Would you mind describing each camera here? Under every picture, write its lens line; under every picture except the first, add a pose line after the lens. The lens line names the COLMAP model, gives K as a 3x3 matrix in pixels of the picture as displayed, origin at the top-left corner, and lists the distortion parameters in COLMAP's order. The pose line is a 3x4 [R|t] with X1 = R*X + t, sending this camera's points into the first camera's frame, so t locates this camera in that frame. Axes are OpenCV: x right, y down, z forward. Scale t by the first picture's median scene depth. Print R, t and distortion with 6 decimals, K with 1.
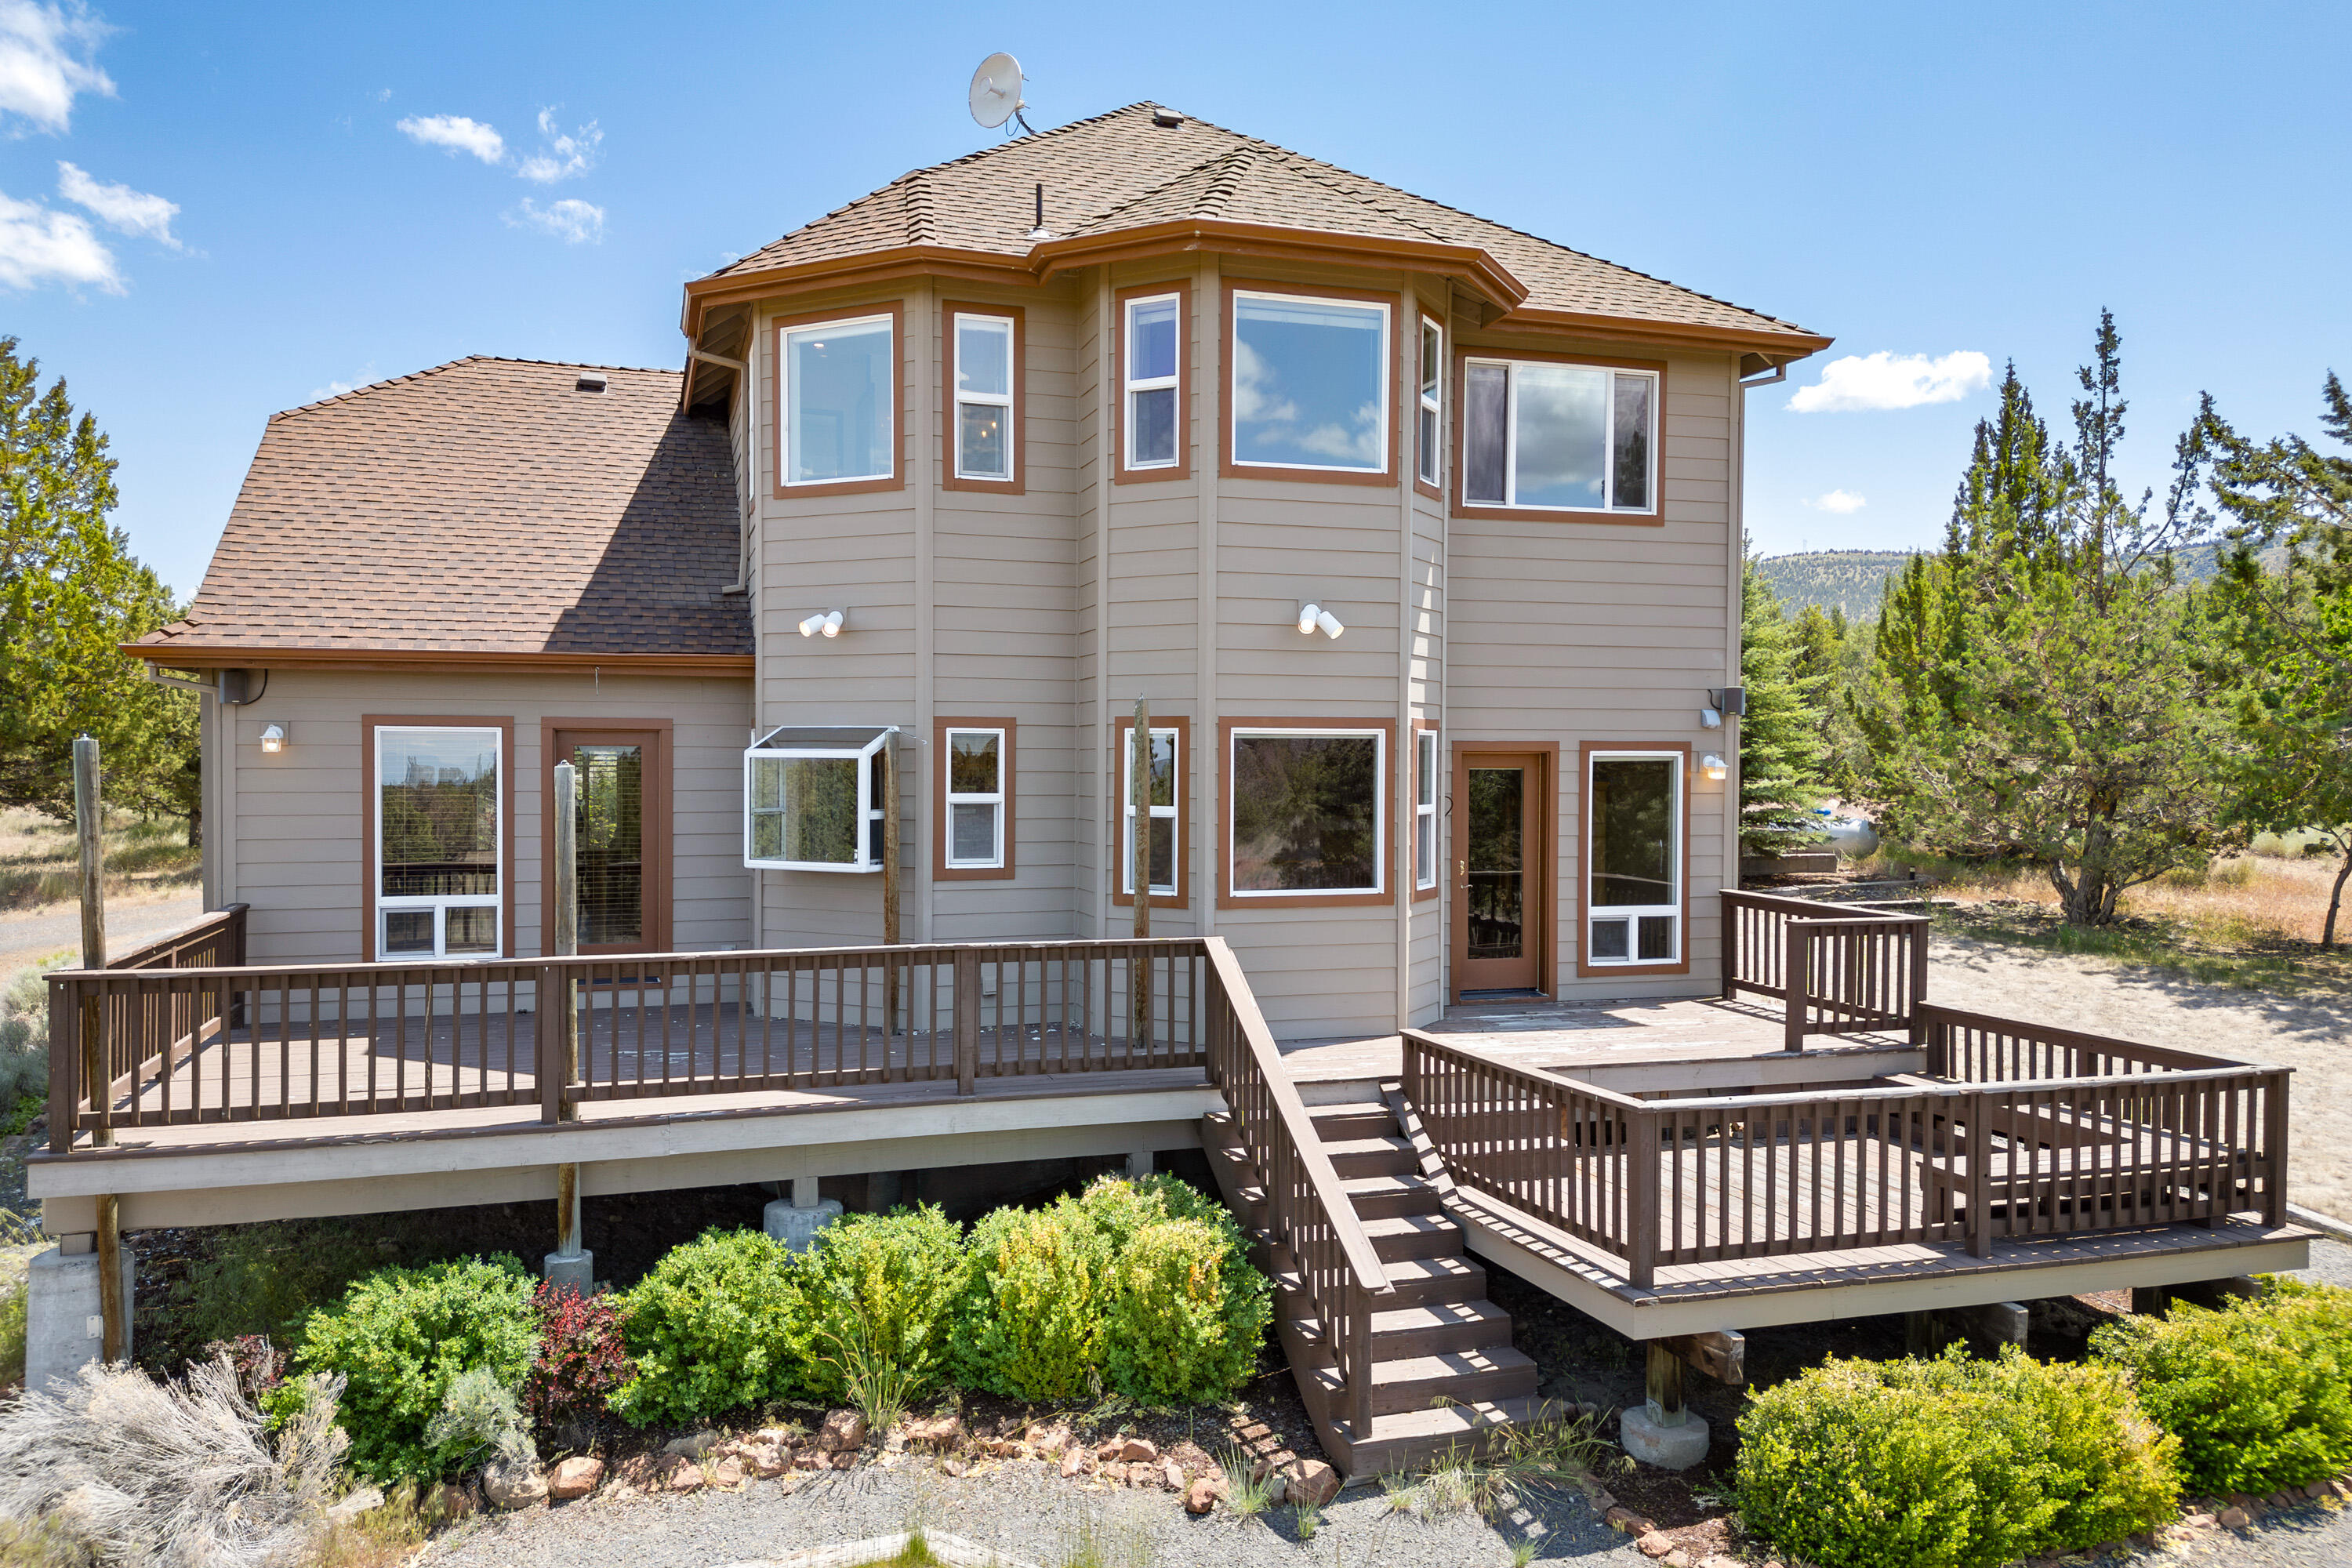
lens RADIAL K [[1626.6, 0, 1176.0], [0, 1626.6, 784.0], [0, 0, 1]] dist [0.085201, -0.091424]
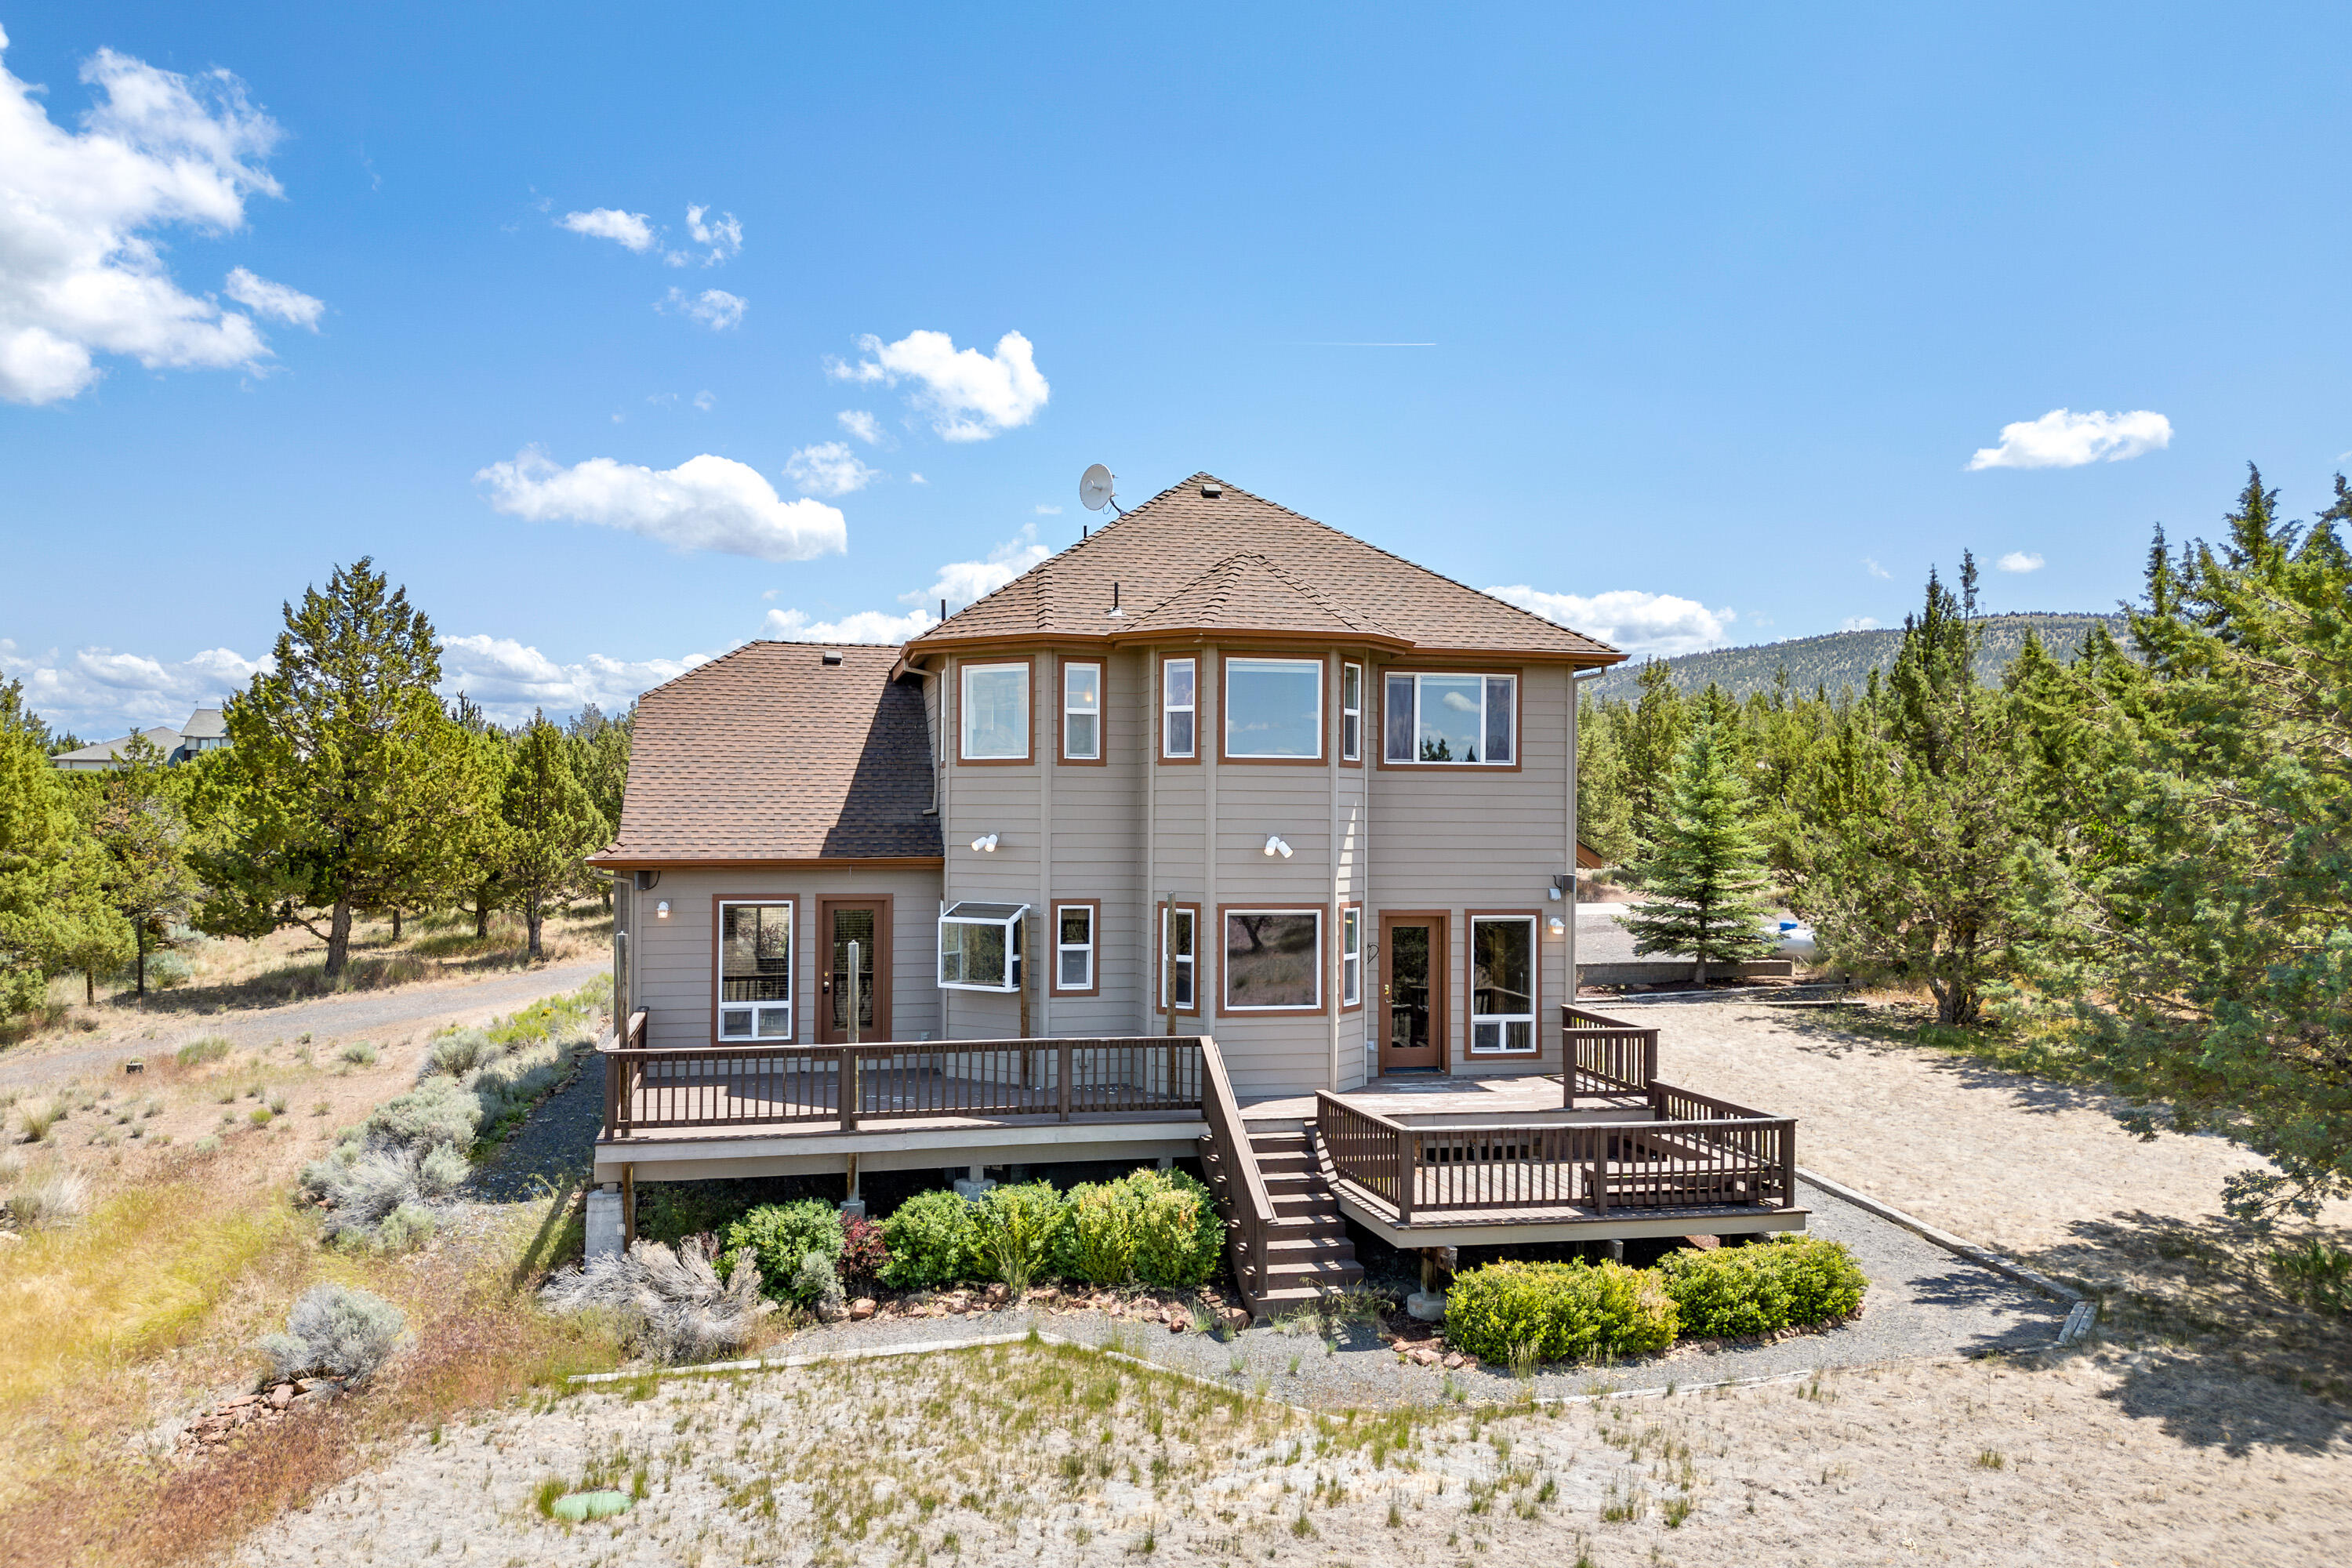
lens RADIAL K [[1661.4, 0, 1229.4], [0, 1661.4, 868.5], [0, 0, 1]] dist [0.095975, -0.095329]
pose [[0.998490, 0.008490, -0.054274, 0.152319], [-0.007908, 0.999909, 0.010935, -0.112418], [0.054362, -0.010489, 0.998466, -0.833225]]
